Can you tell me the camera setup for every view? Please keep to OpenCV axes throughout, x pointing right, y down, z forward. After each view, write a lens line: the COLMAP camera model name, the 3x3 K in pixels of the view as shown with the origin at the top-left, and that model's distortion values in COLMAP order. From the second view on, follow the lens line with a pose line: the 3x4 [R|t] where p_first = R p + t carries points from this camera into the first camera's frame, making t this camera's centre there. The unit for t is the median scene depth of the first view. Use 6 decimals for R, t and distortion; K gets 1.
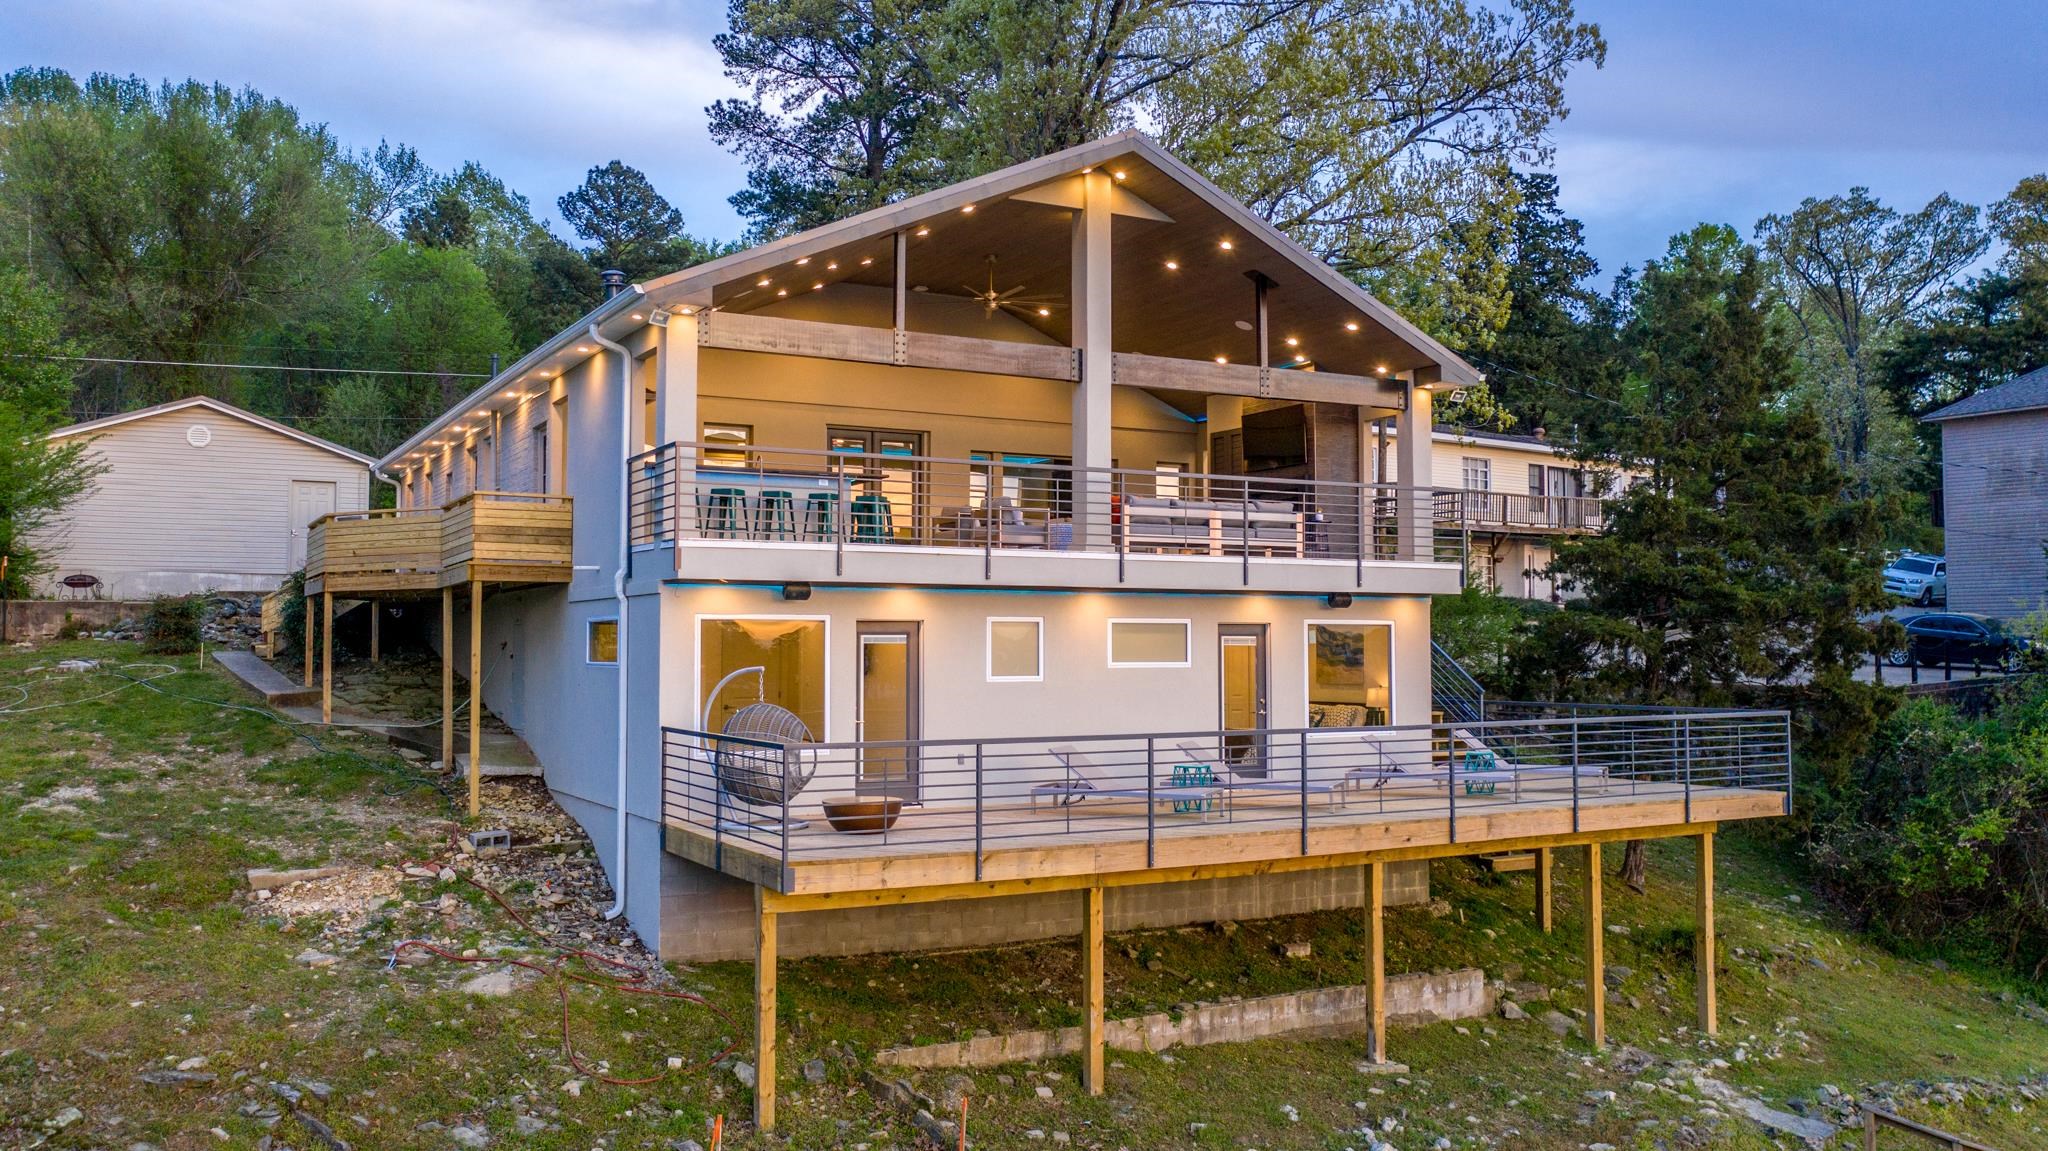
lens RADIAL K [[1661.2, 0, 1031.8], [0, 1661.2, 558.0], [0, 0, 1]] dist [-0.002711, 0.004690]
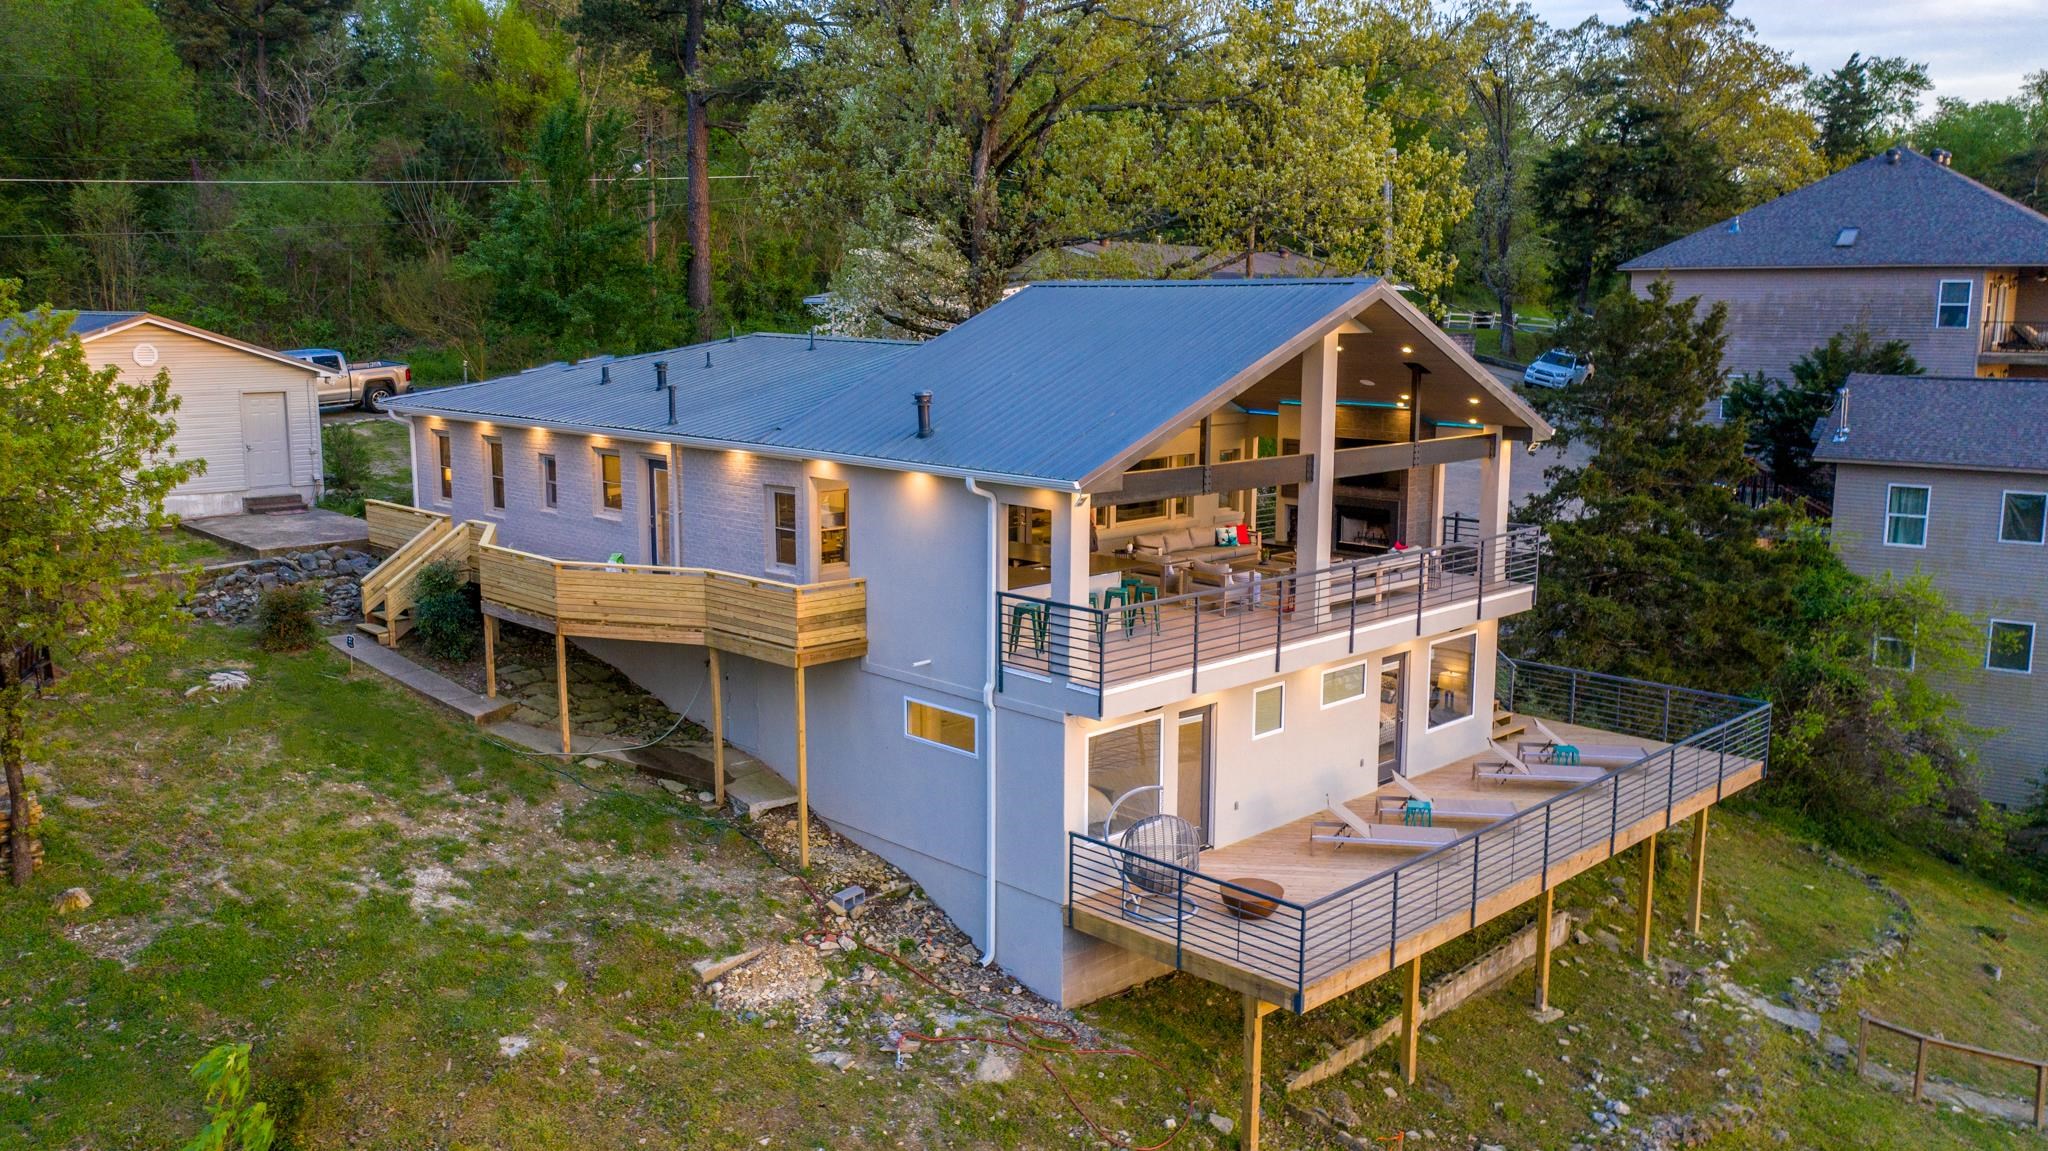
lens RADIAL K [[1619.6, 0, 1018.3], [0, 1619.6, 566.9], [0, 0, 1]] dist [-0.005240, 0.008469]
pose [[0.964593, -0.038690, 0.260889, -0.484019], [-0.018183, 0.977072, 0.212129, -0.291921], [-0.263114, -0.209362, 0.941774, -0.053132]]
